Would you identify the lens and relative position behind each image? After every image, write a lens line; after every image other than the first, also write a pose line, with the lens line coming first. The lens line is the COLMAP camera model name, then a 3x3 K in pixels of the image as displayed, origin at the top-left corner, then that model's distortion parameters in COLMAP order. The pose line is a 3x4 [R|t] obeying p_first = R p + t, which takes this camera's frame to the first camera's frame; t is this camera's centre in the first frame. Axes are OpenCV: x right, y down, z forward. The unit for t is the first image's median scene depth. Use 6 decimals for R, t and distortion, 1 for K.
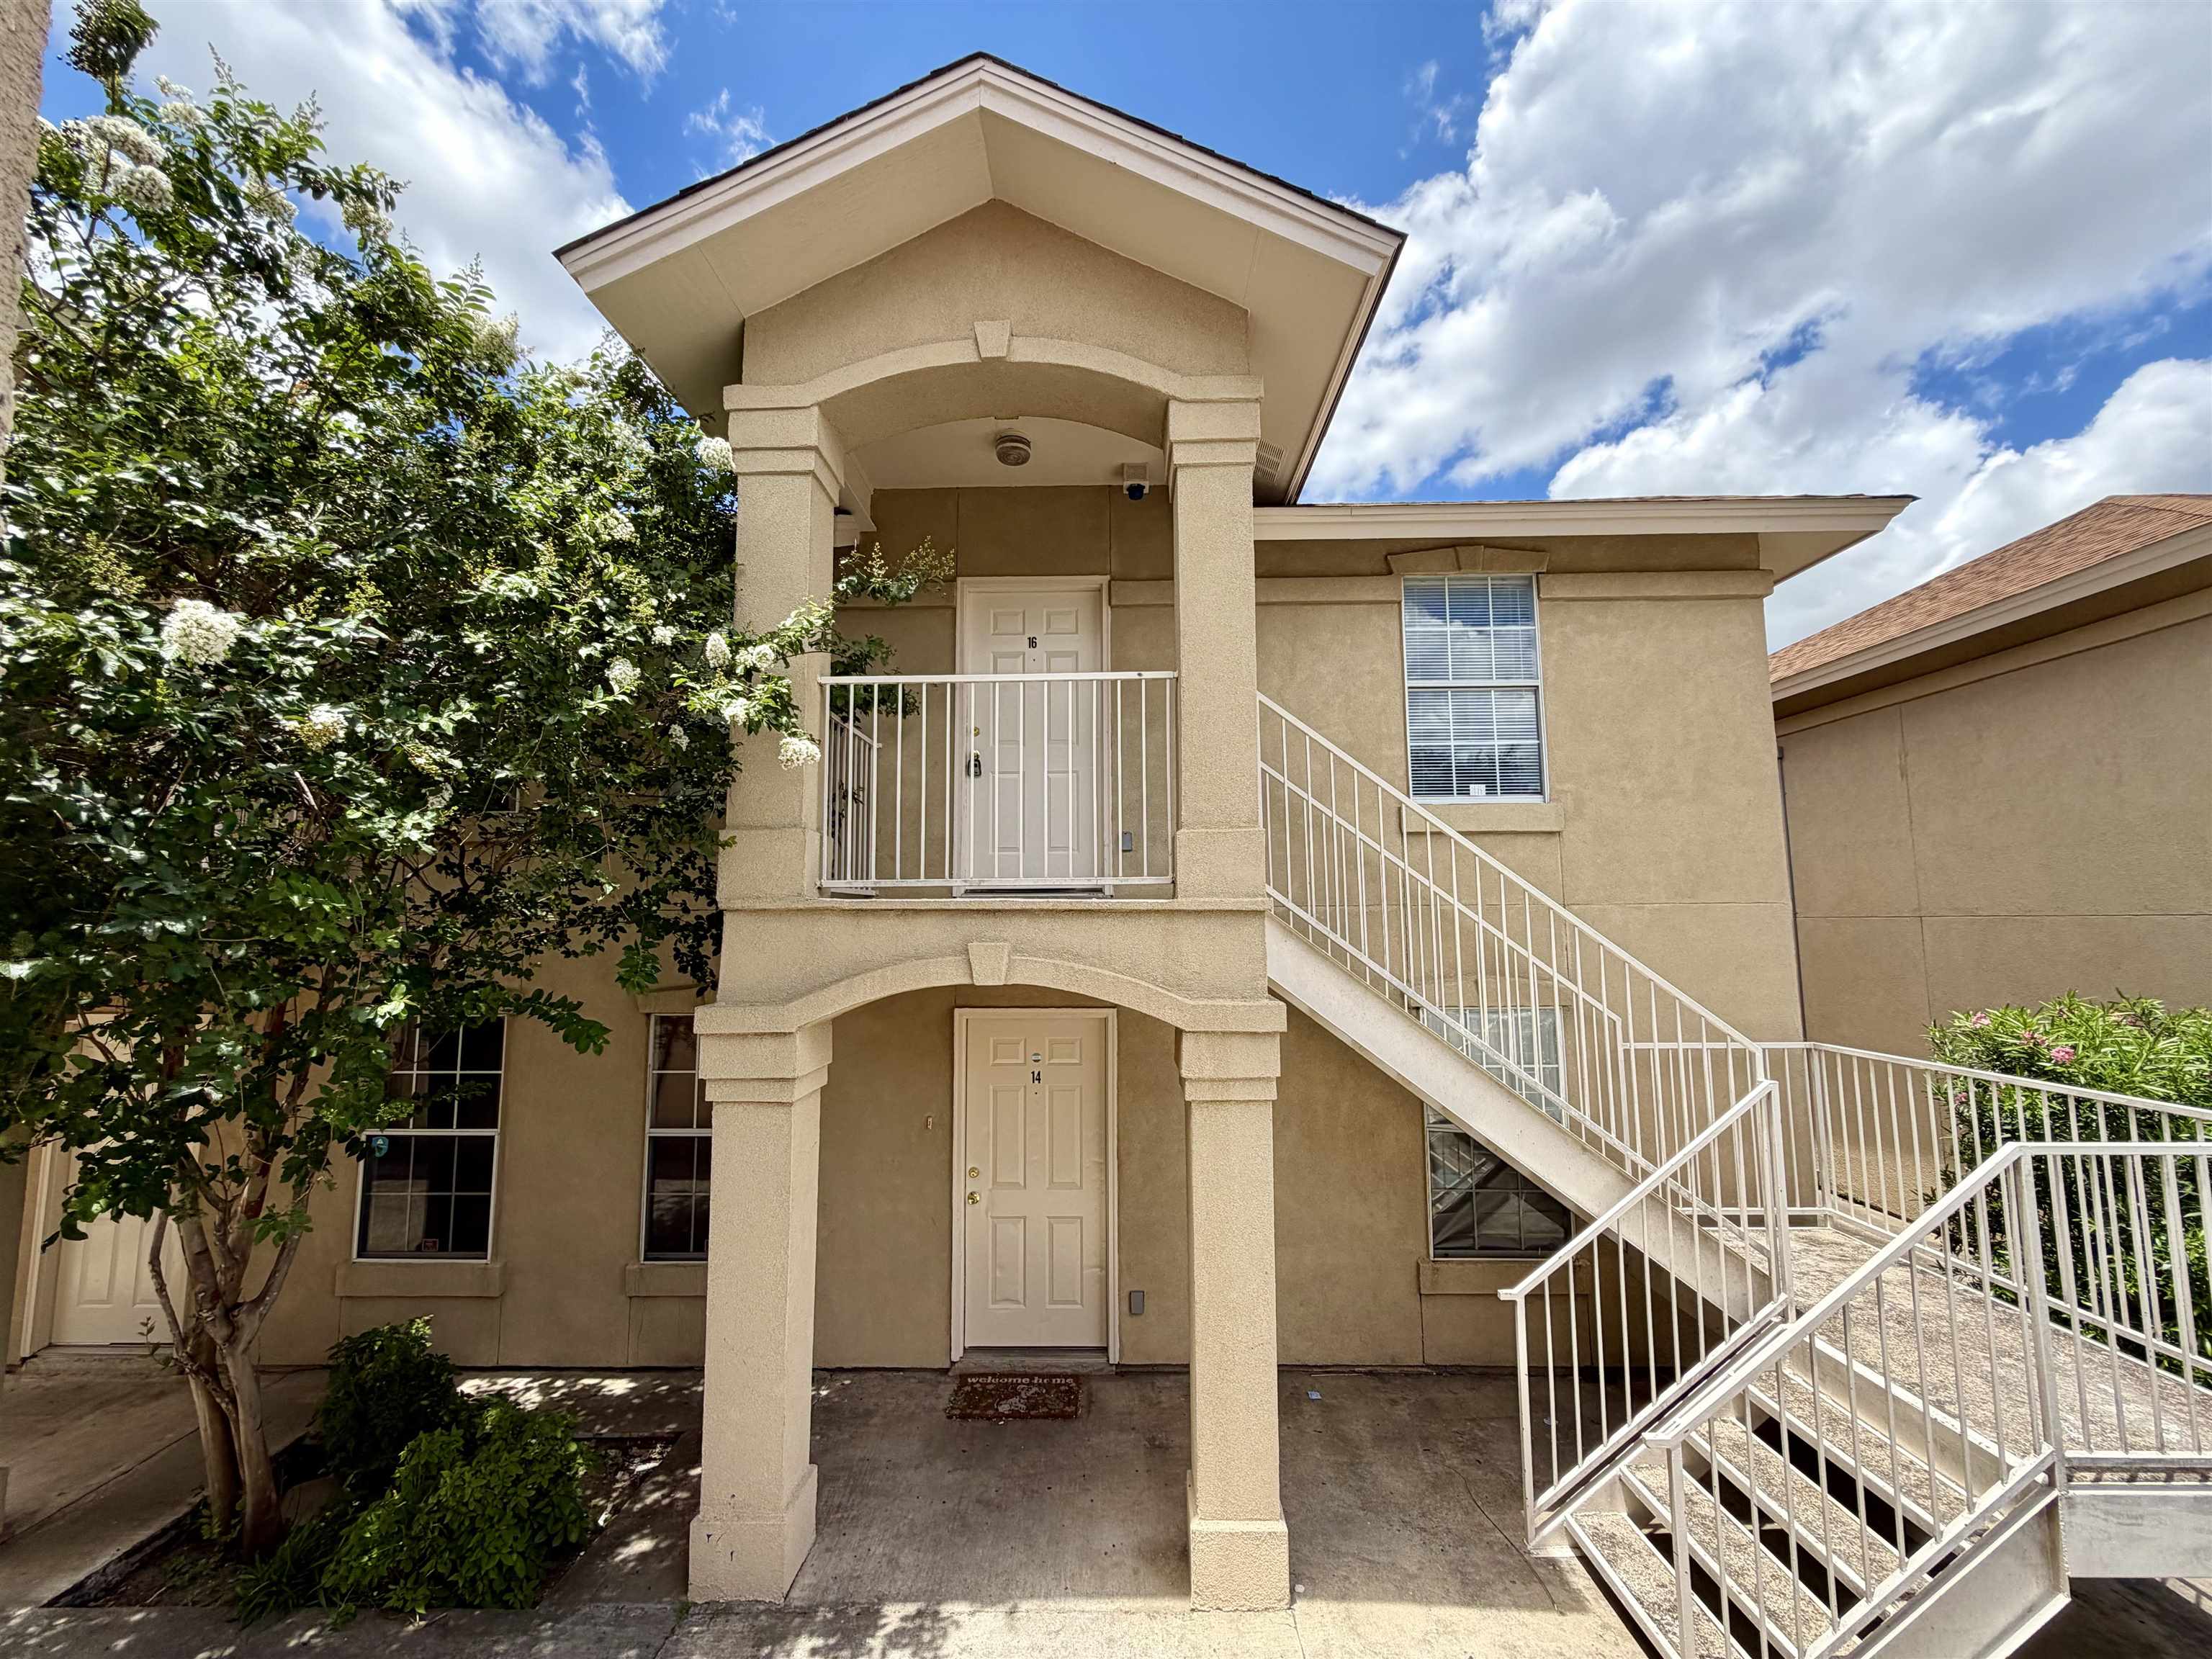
lens RADIAL K [[887.6, 0, 1106.0], [0, 887.6, 829.5], [0, 0, 1]] dist [0.007994, 0.000125]
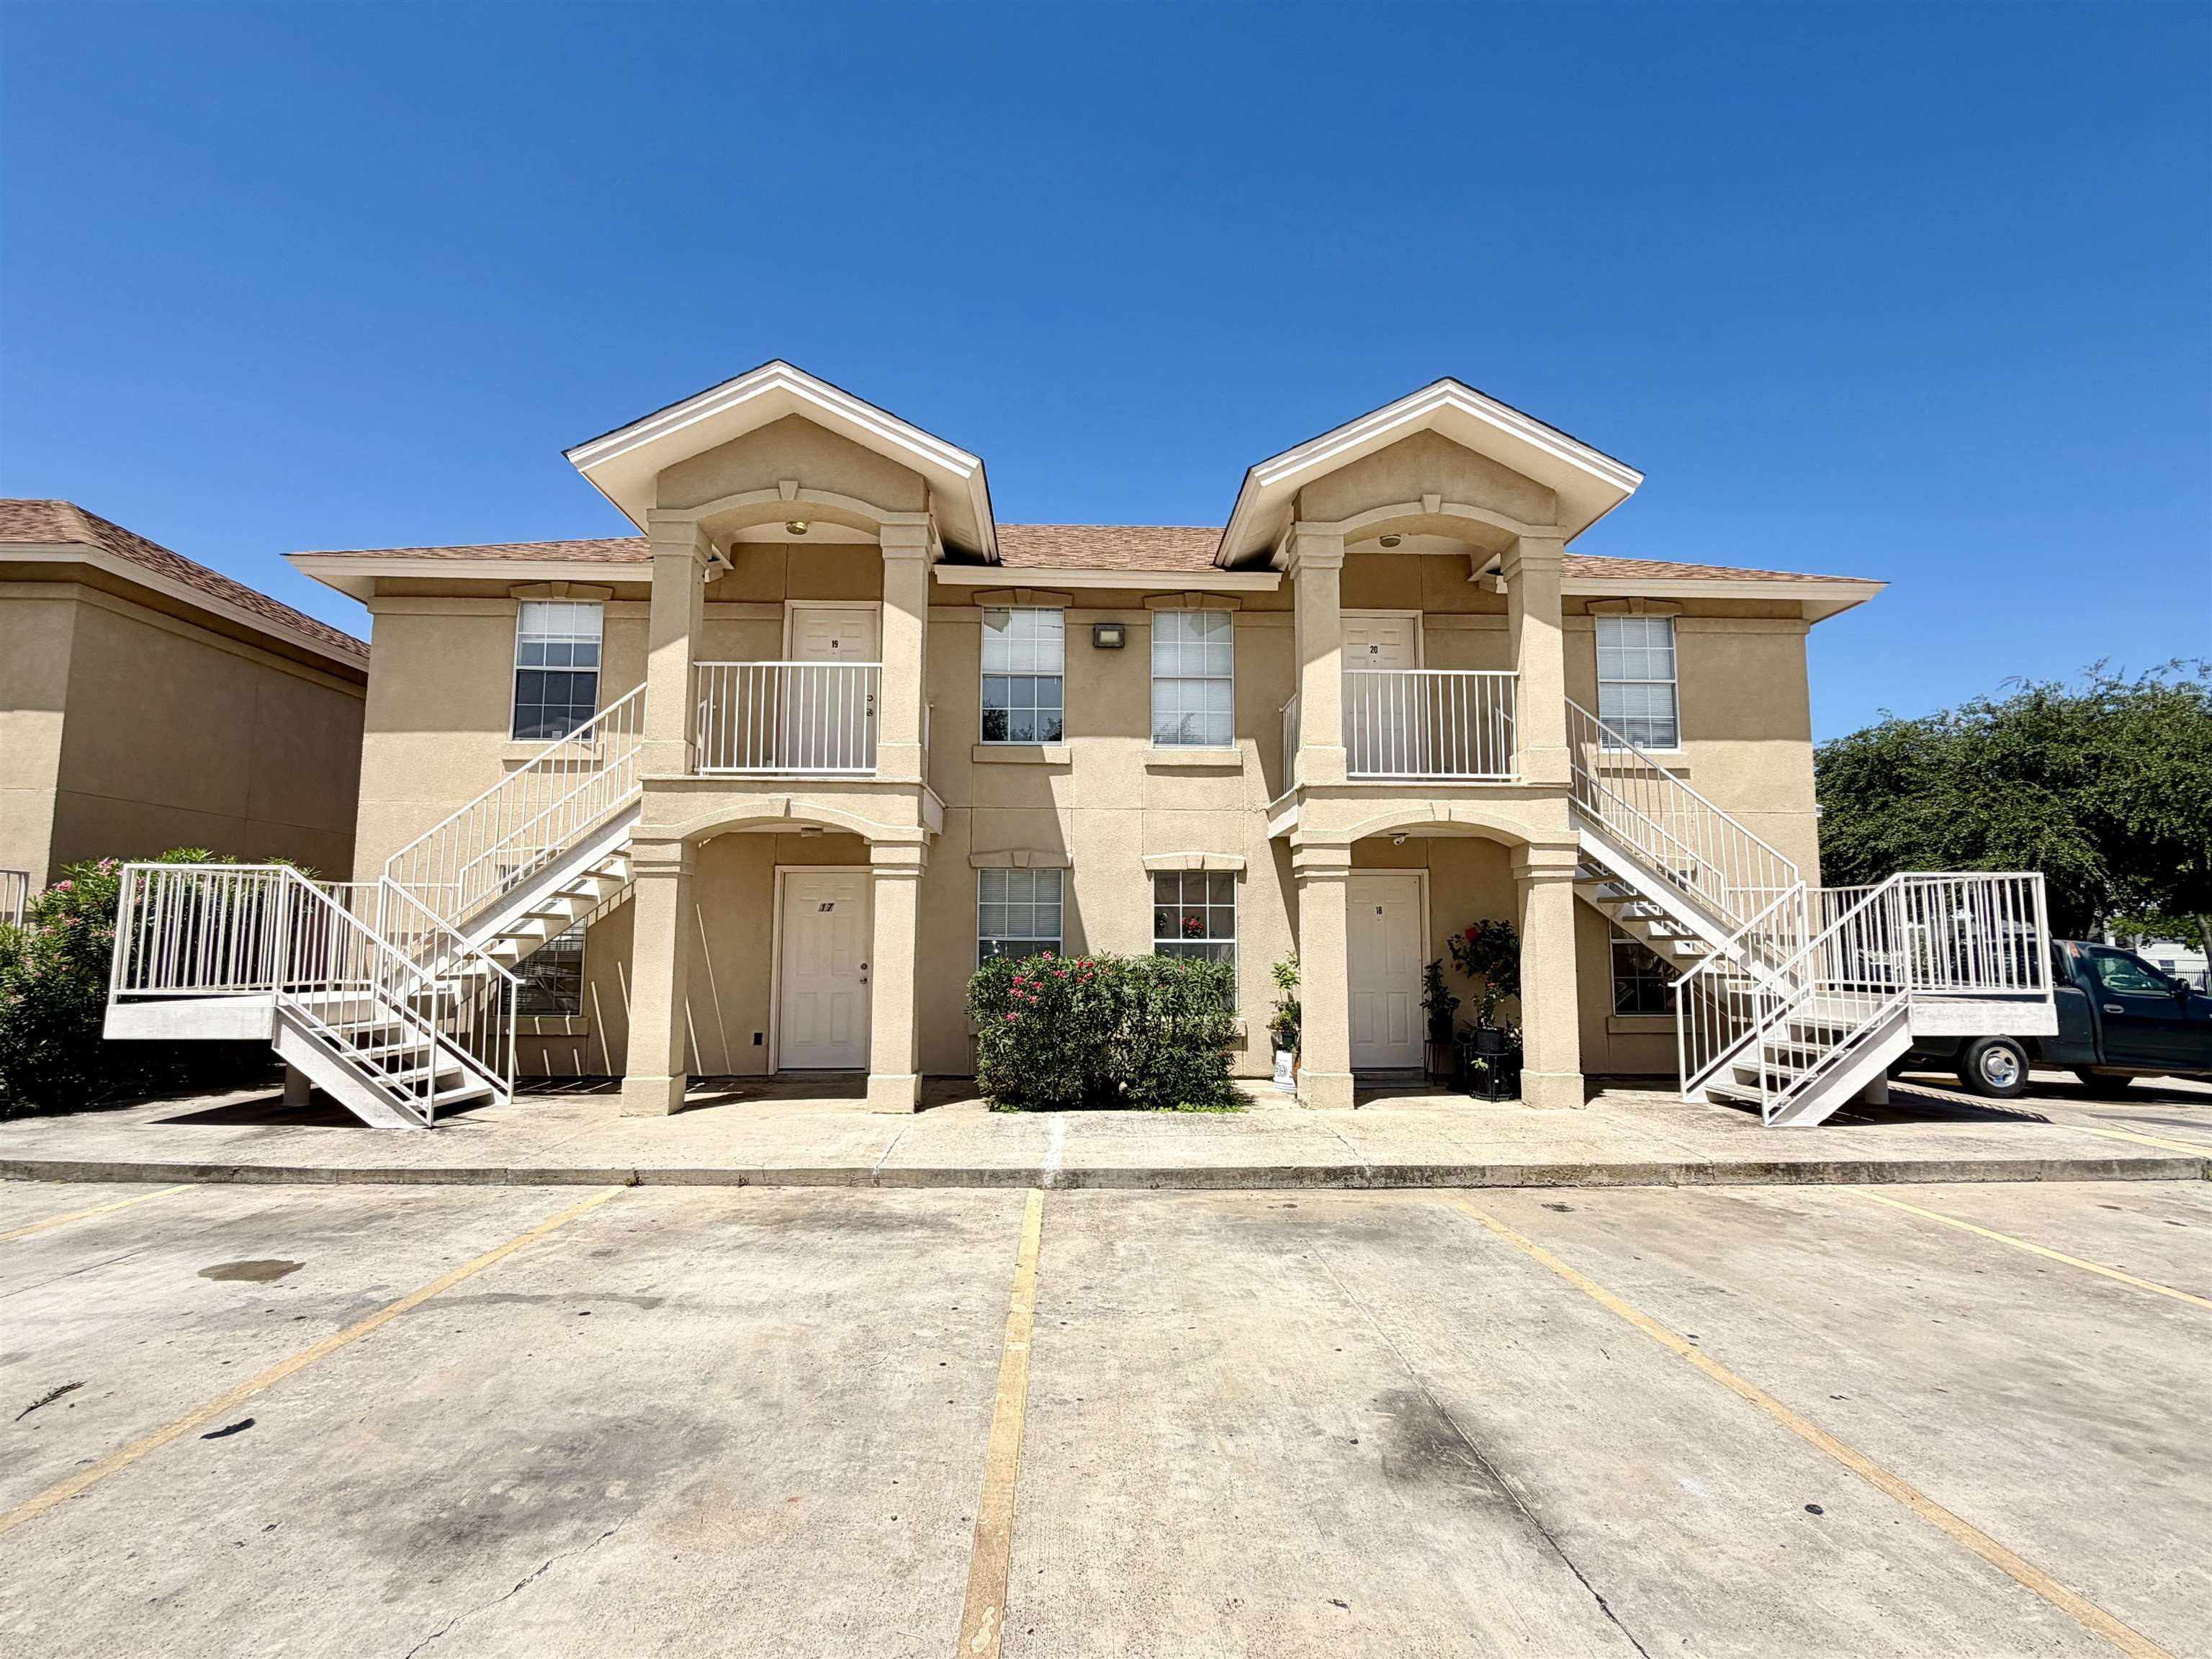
lens RADIAL K [[1033.5, 0, 1100.7], [0, 1033.5, 838.6], [0, 0, 1]] dist [0.000572, 0.000066]
pose [[0.999254, 0.013976, 0.035995, -0.916359], [-0.013587, 0.999847, -0.011010, 0.240659], [-0.036143, 0.010512, 0.999291, -1.267891]]
